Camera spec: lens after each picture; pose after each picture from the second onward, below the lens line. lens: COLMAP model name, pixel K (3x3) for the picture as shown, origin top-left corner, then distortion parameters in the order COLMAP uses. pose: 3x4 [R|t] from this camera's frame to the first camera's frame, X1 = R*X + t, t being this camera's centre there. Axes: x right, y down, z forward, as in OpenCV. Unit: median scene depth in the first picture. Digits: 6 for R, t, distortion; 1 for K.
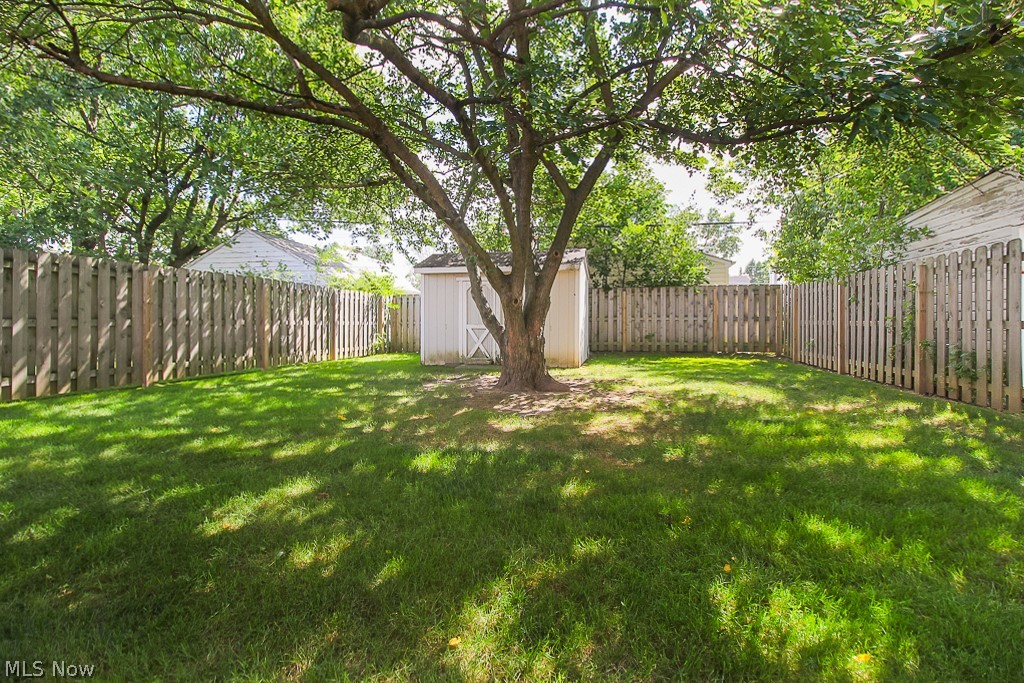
lens RADIAL K [[482.8, 0, 511.3], [0, 482.8, 326.3], [0, 0, 1]] dist [-0.000573, -0.000037]
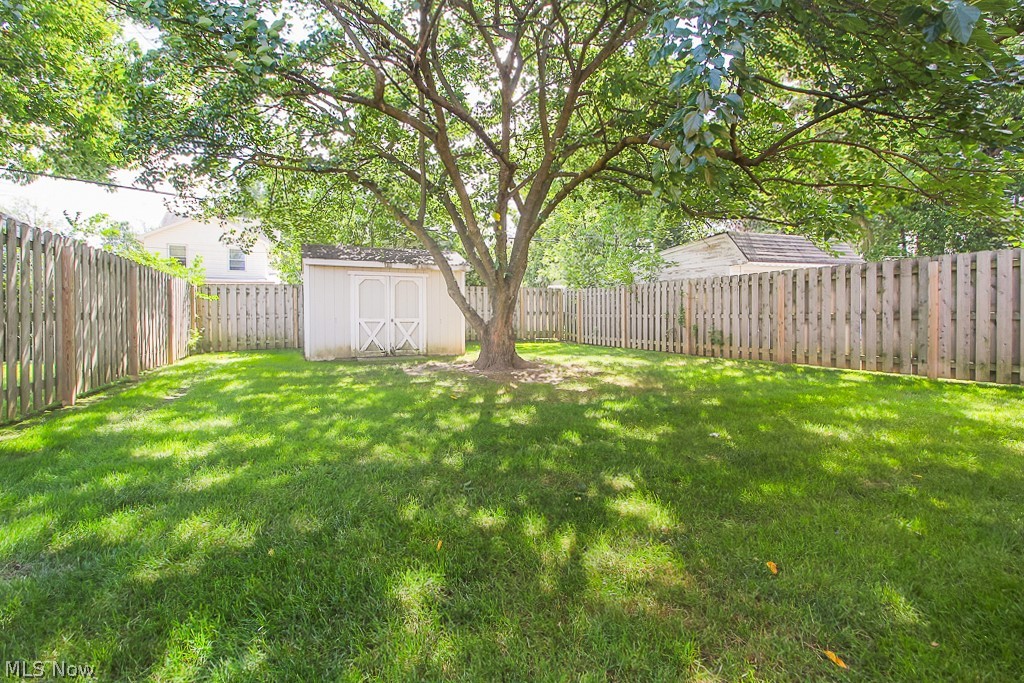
lens RADIAL K [[482.8, 0, 511.3], [0, 482.8, 326.3], [0, 0, 1]] dist [-0.000573, -0.000037]
pose [[0.776881, -0.015018, 0.629468, -0.706424], [0.008398, 0.999874, 0.013491, 0.003174], [-0.629592, -0.005195, 0.776909, 0.028055]]
